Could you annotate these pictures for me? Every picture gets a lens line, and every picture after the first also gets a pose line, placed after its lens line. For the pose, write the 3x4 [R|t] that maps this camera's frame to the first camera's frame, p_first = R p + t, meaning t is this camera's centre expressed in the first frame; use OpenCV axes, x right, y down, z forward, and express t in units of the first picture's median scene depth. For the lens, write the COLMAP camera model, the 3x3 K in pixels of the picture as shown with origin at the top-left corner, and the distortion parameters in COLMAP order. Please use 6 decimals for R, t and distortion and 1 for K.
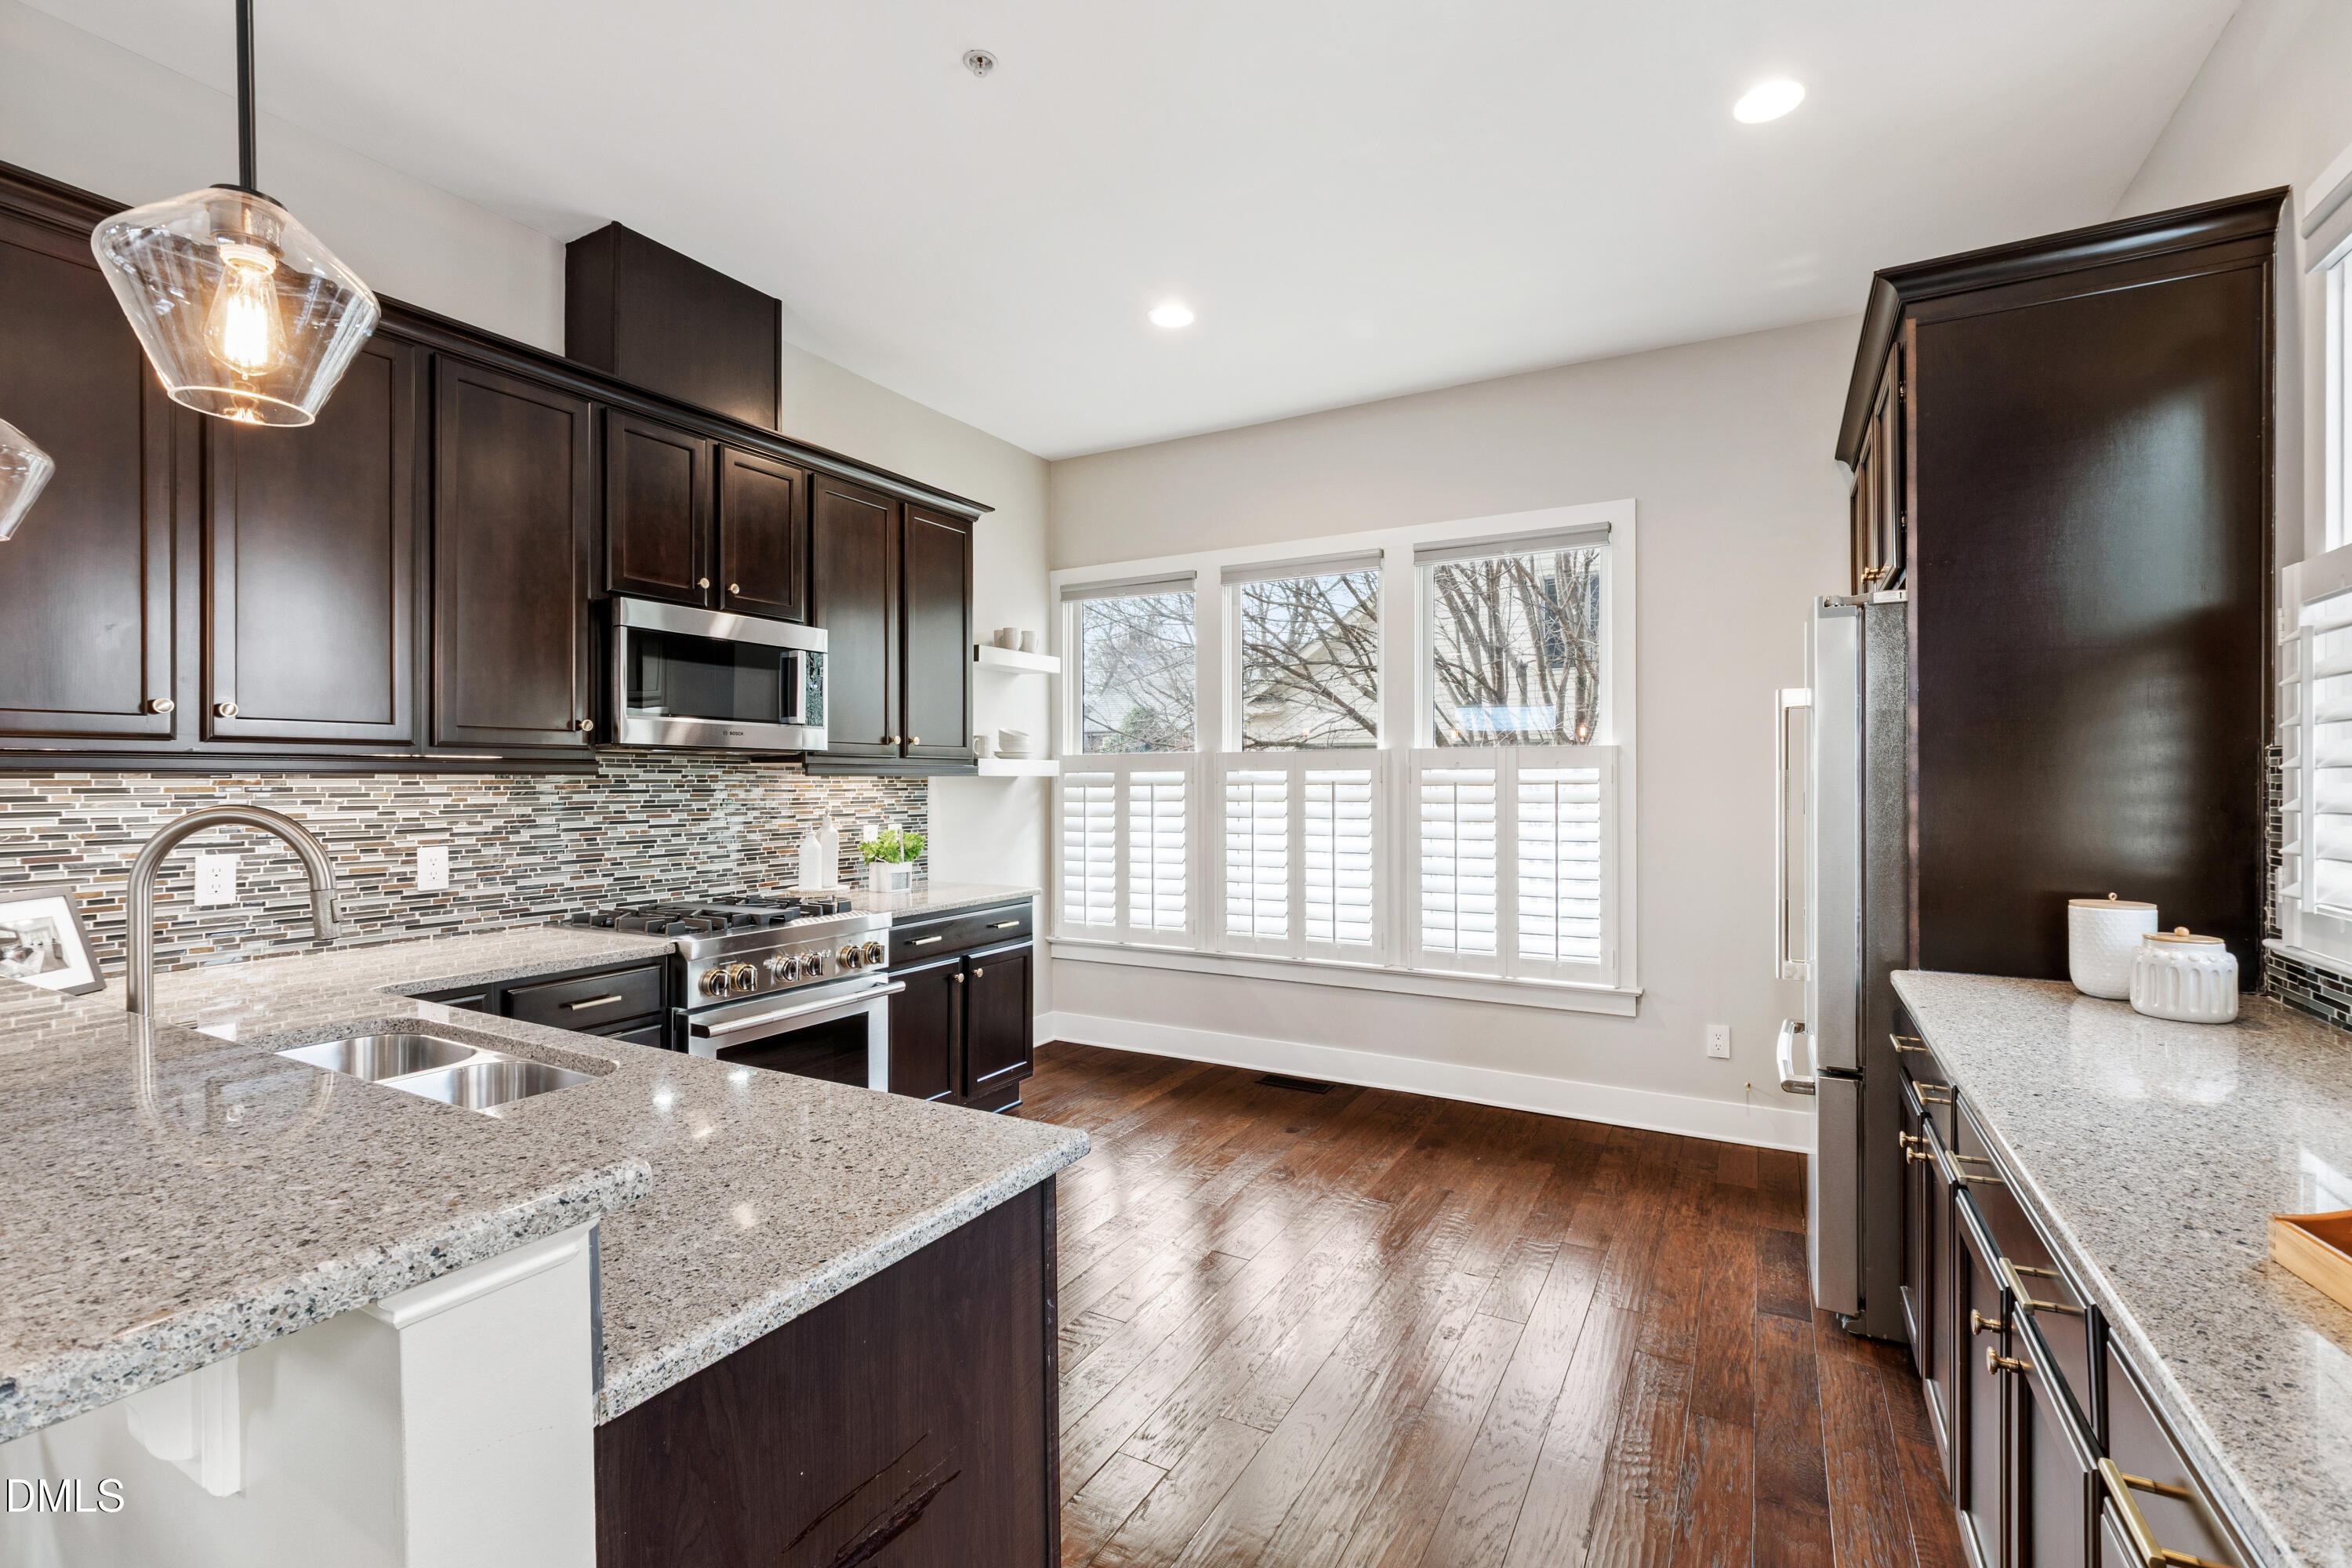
lens RADIAL K [[1042.7, 0, 1173.9], [0, 1042.7, 780.0], [0, 0, 1]] dist [0.001278, -0.002370]
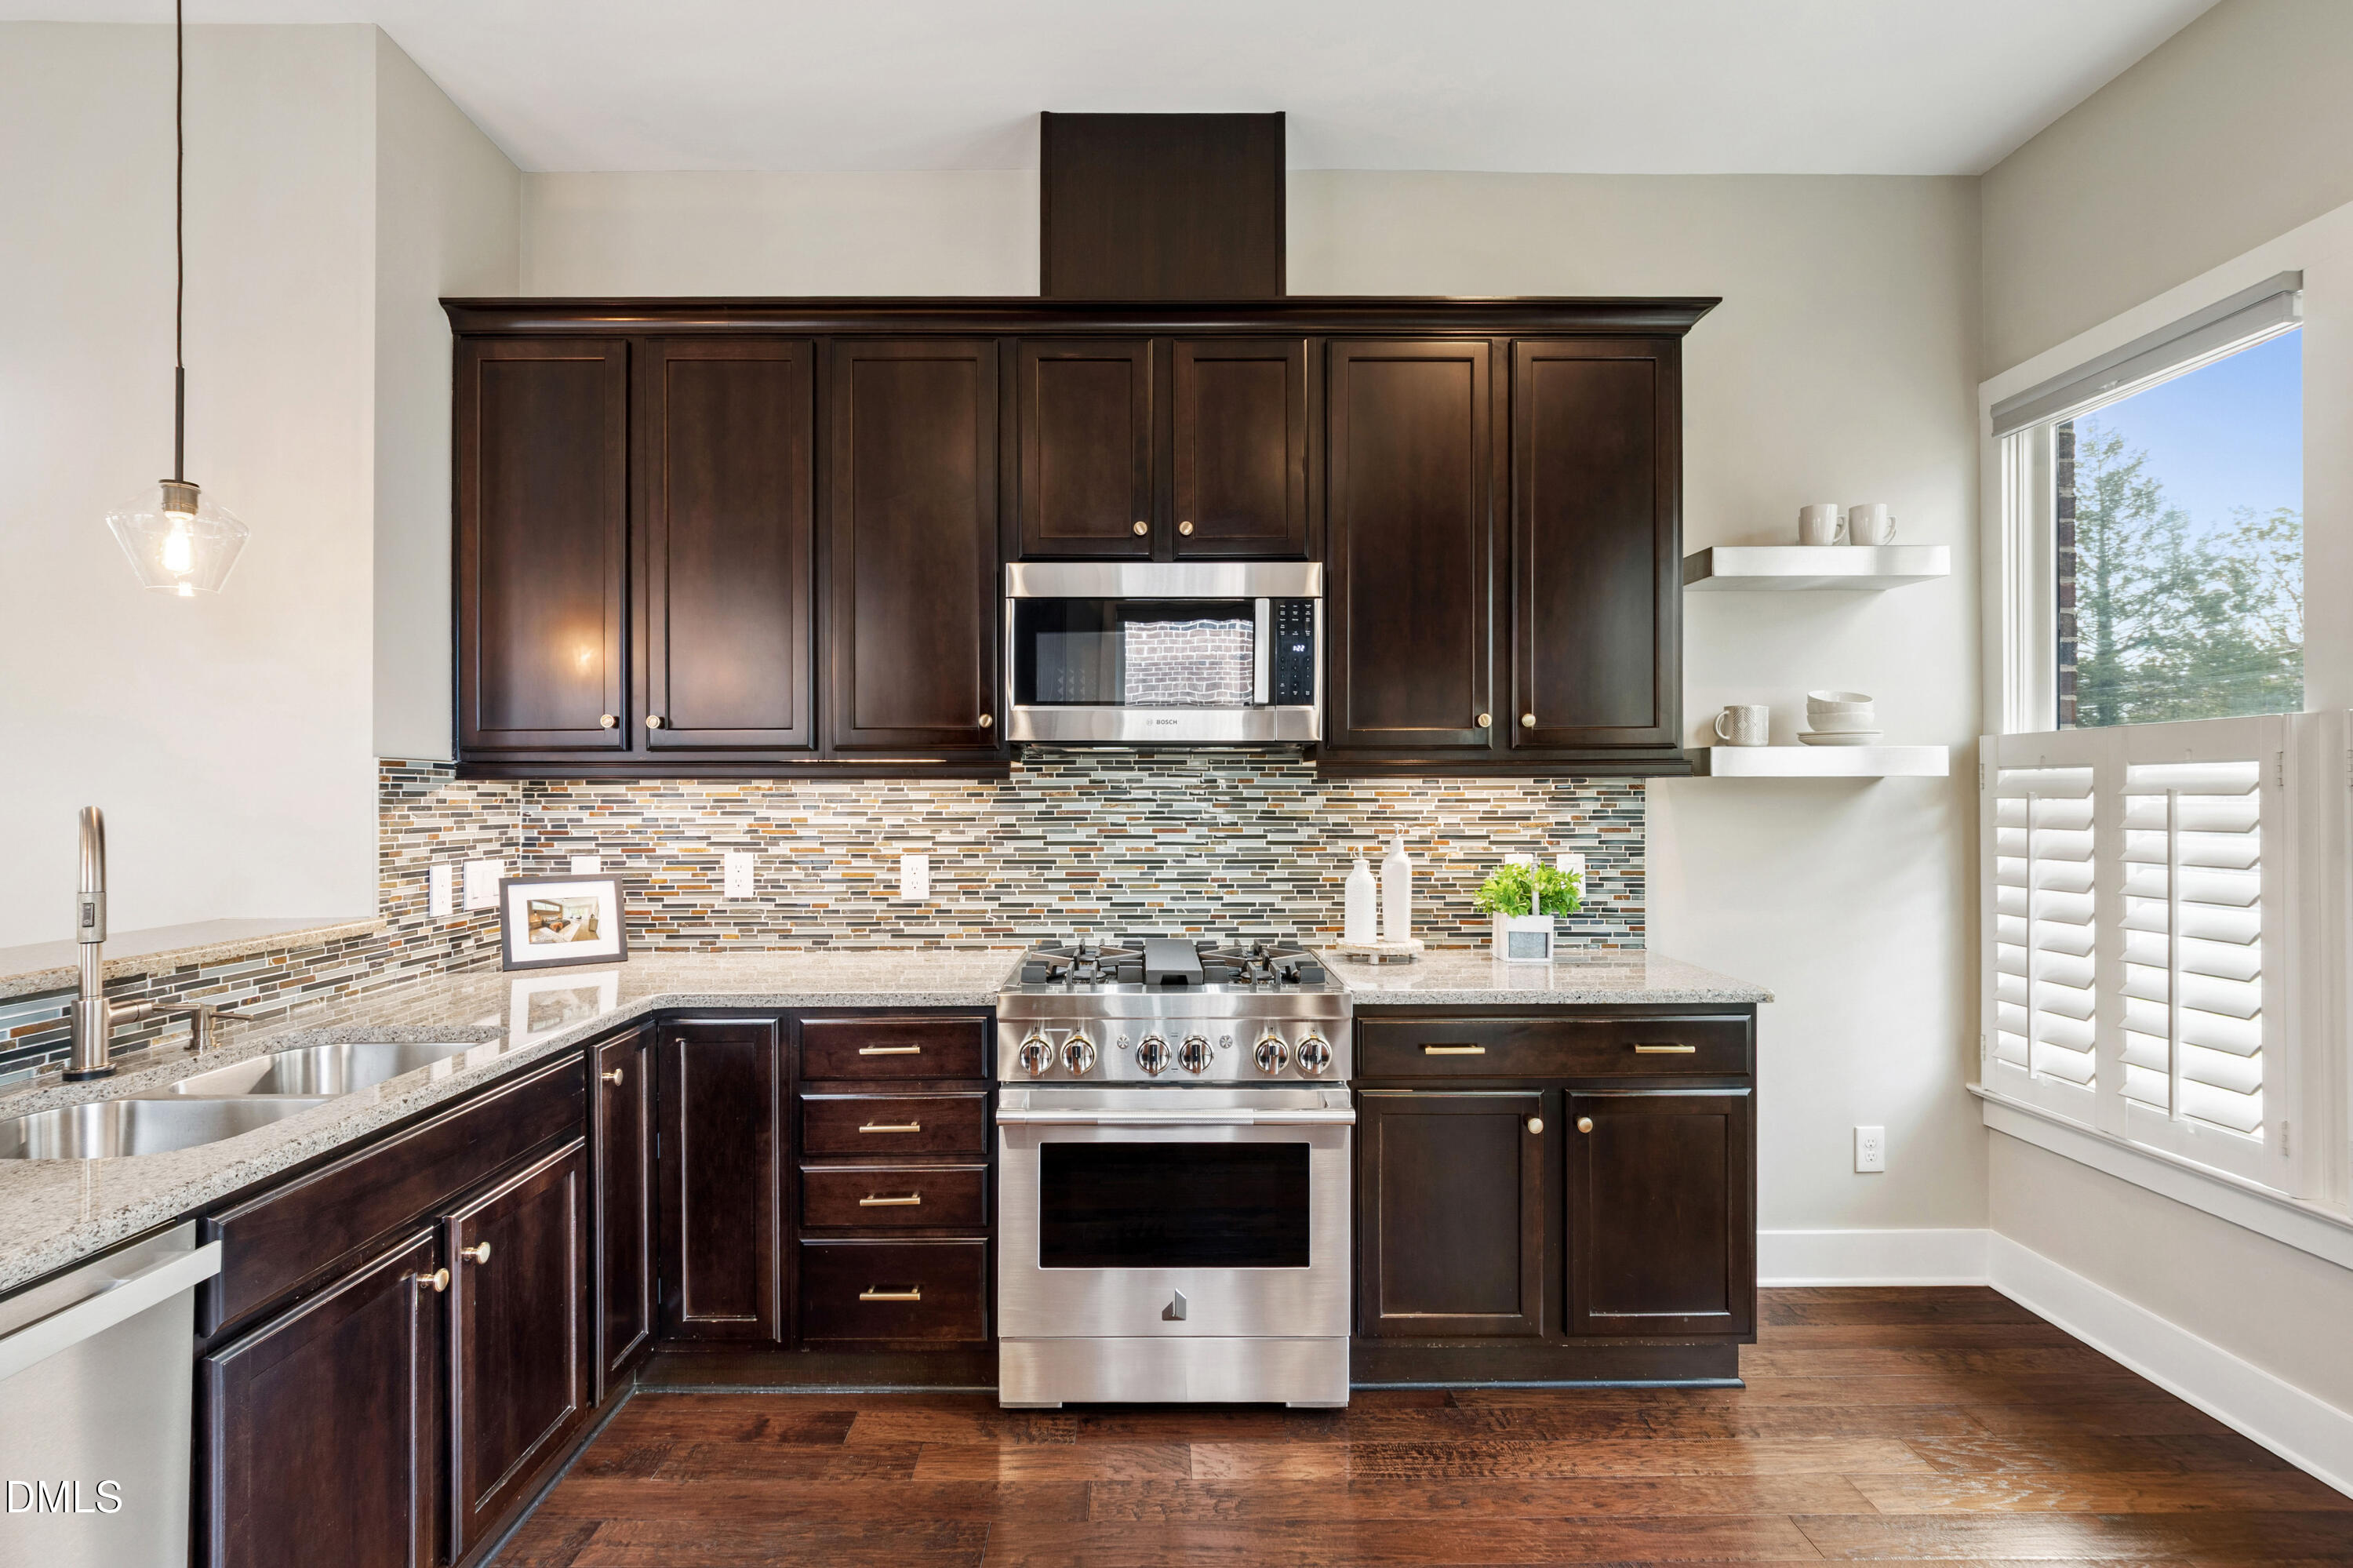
lens RADIAL K [[1144.6, 0, 1179.0], [0, 1144.6, 788.5], [0, 0, 1]] dist [0.000620, -0.004745]
pose [[0.501239, -0.001308, -0.865308, 0.276194], [0.001753, 0.999998, -0.000496, 0.002954], [0.865307, -0.001268, 0.501240, 0.573435]]
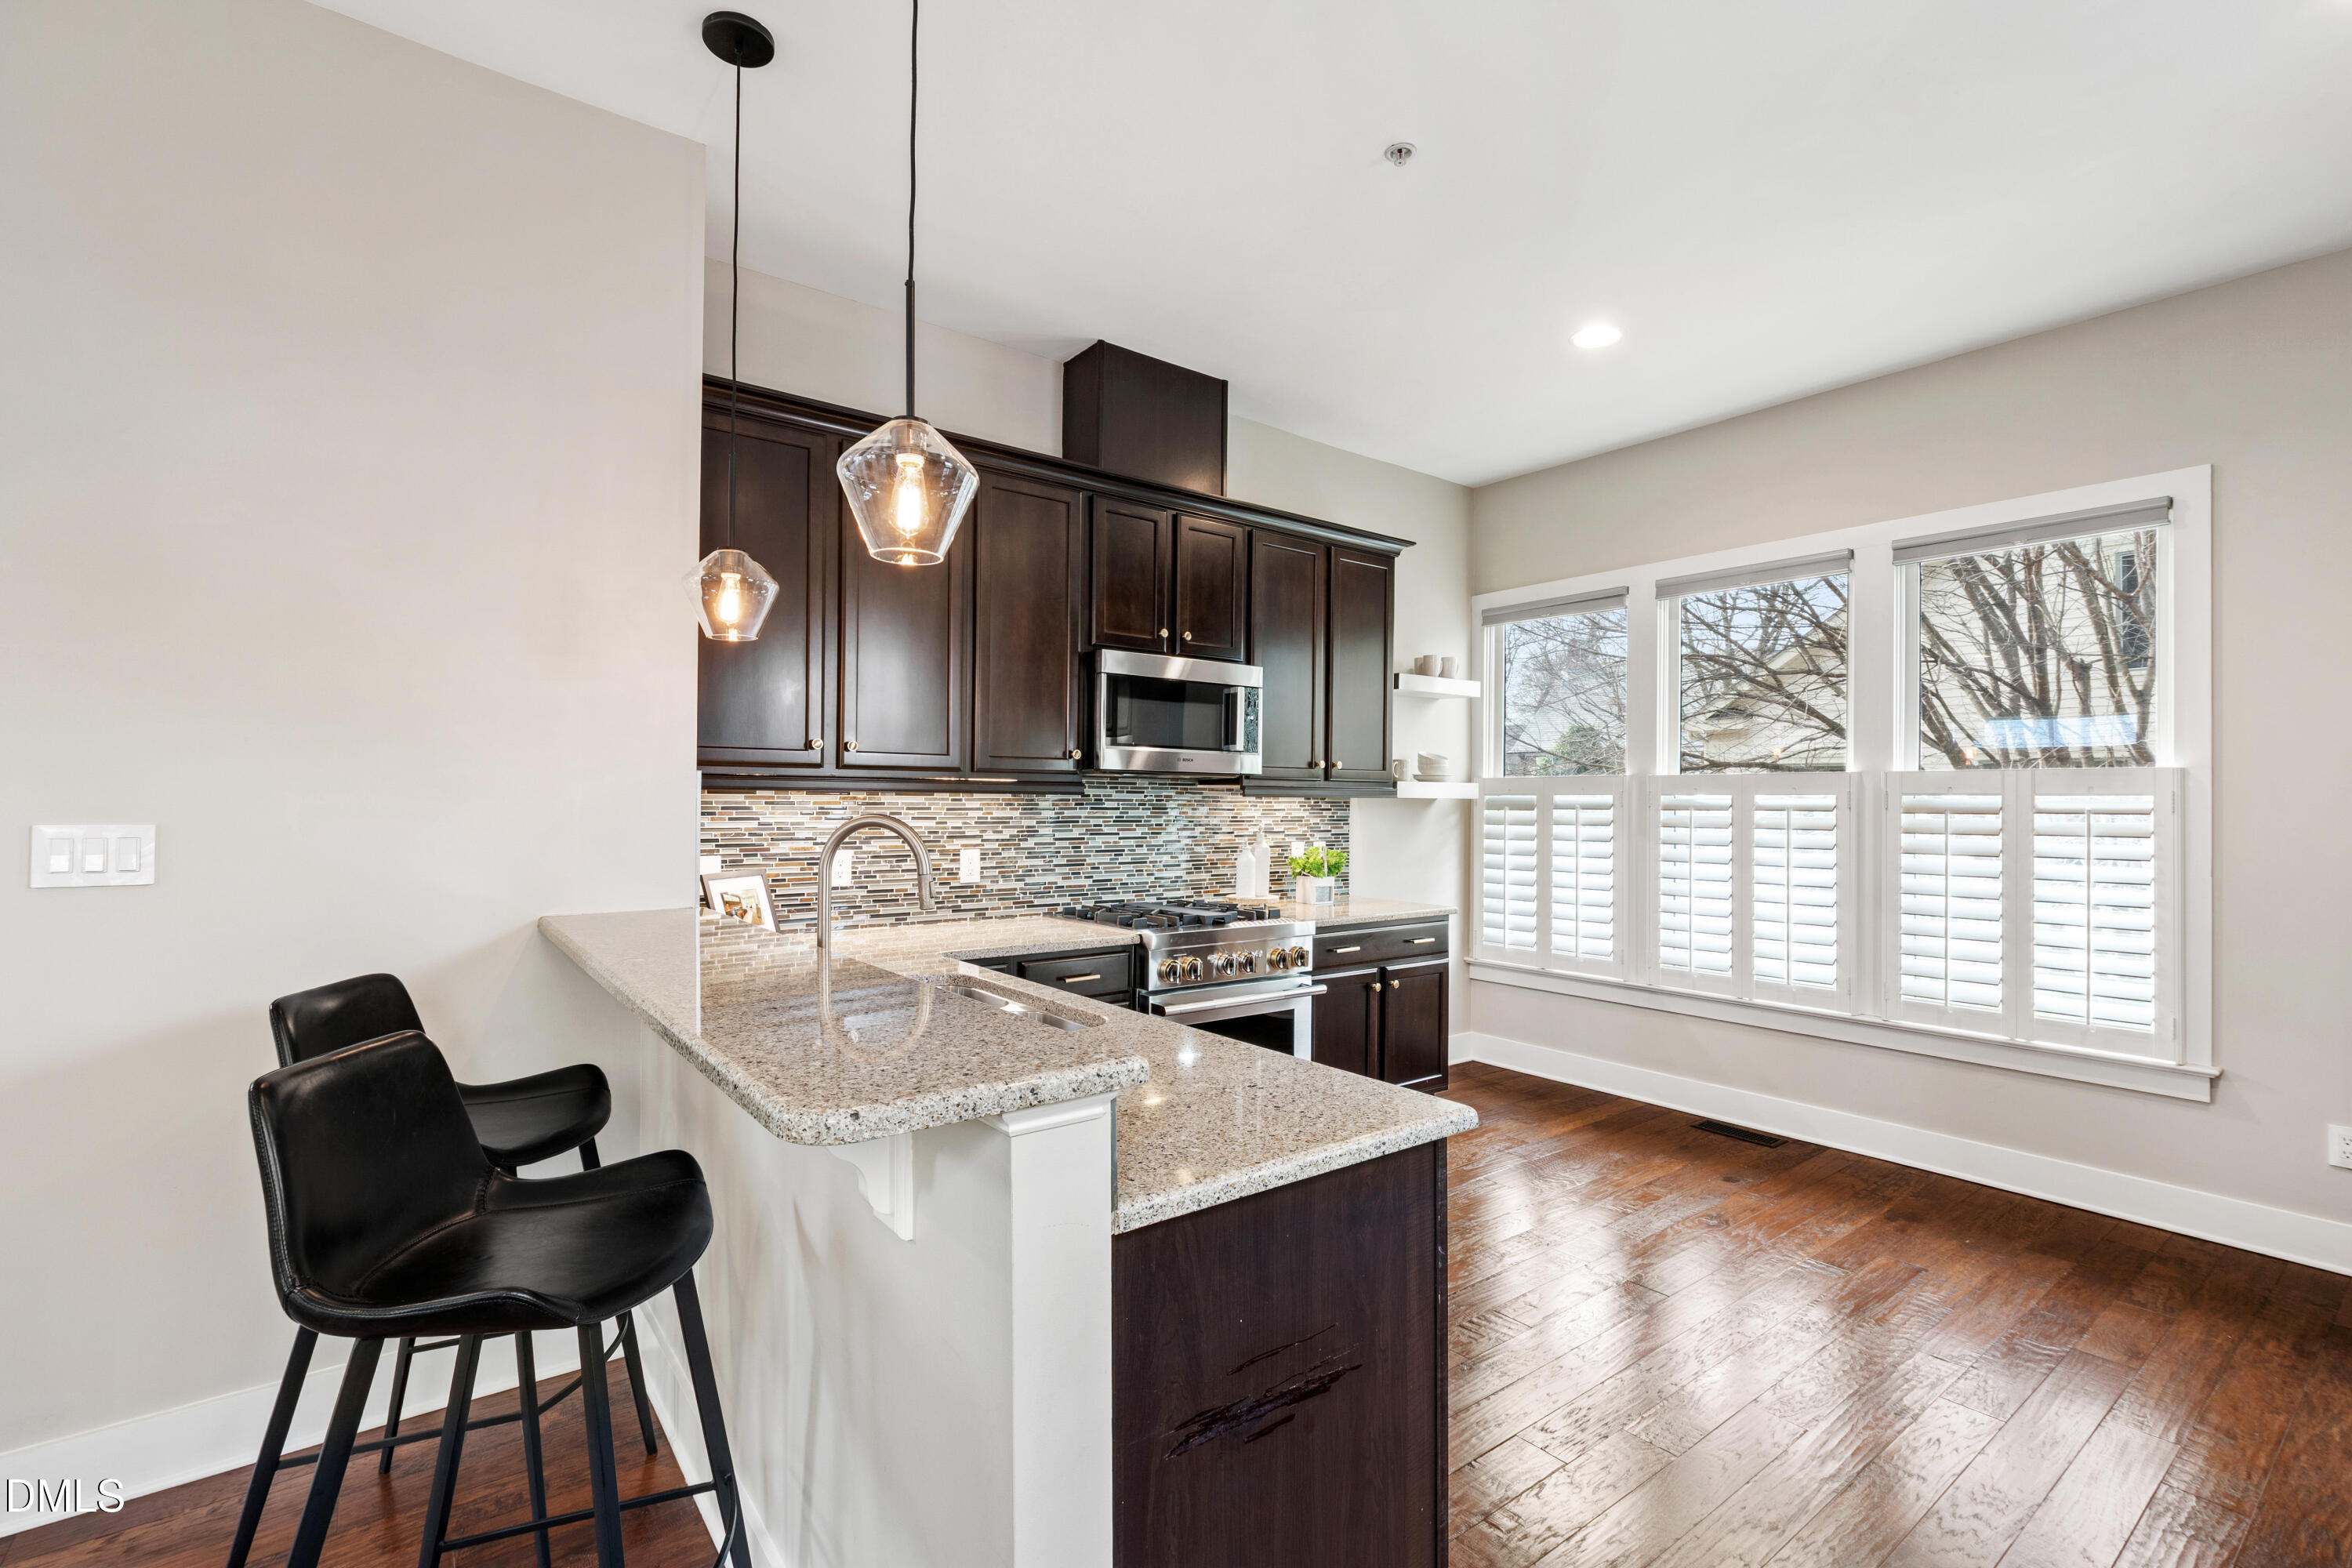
lens RADIAL K [[1042.7, 0, 1177.6], [0, 1042.7, 796.9], [0, 0, 1]] dist [0.001278, -0.002370]
pose [[0.921217, 0.008339, -0.388959, 0.023224], [-0.010105, 0.999946, -0.002493, -0.000248], [0.388917, 0.006227, 0.921252, -0.075475]]
